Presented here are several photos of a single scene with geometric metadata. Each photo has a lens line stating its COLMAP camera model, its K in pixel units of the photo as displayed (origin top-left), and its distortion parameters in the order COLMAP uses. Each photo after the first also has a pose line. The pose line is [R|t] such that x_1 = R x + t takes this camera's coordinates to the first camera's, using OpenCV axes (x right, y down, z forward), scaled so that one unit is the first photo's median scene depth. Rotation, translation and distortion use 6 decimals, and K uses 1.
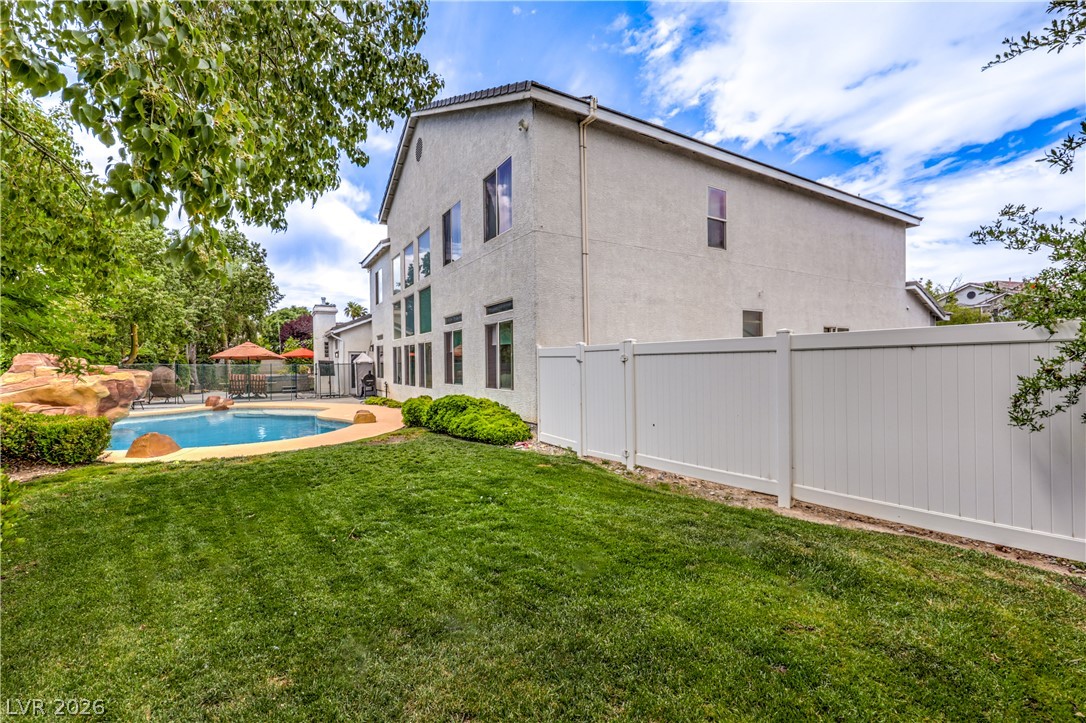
lens RADIAL K [[465.9, 0, 567.5], [0, 465.9, 377.7], [0, 0, 1]] dist [-0.016928, -0.000893]
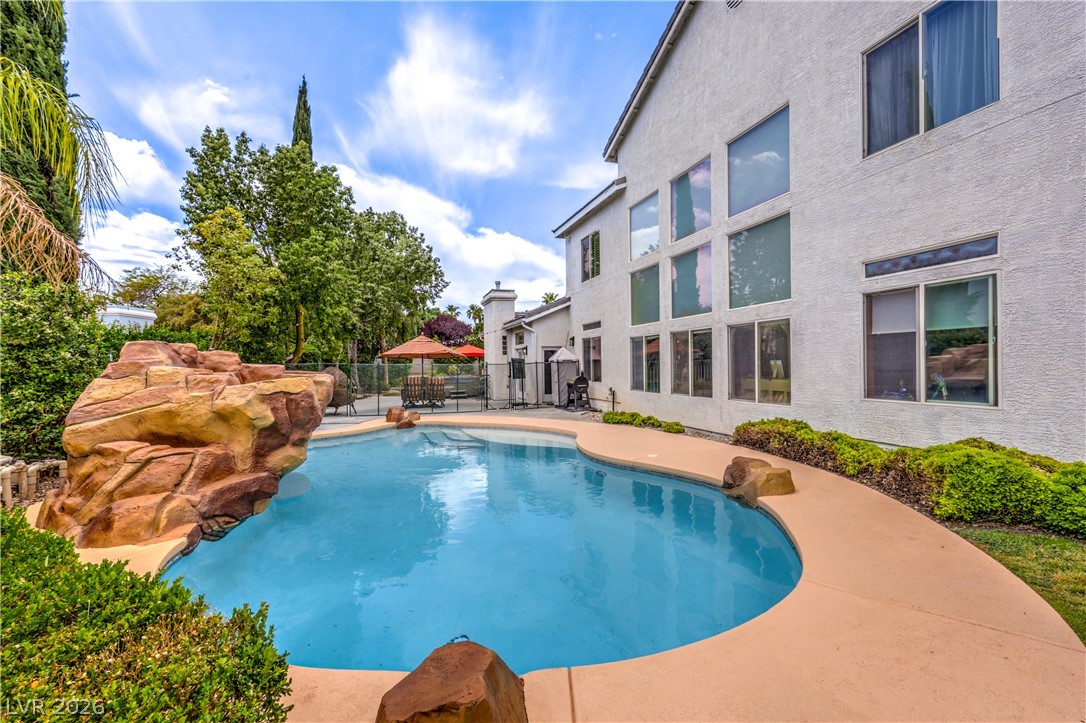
lens RADIAL K [[448.5, 0, 560.7], [0, 448.5, 372.6], [0, 0, 1]] dist [-0.026805, -0.000339]
pose [[0.978955, -0.001831, -0.204070, -0.372409], [-0.000357, 0.999943, -0.010685, -0.007263], [0.204078, 0.010533, 0.978898, 0.368815]]
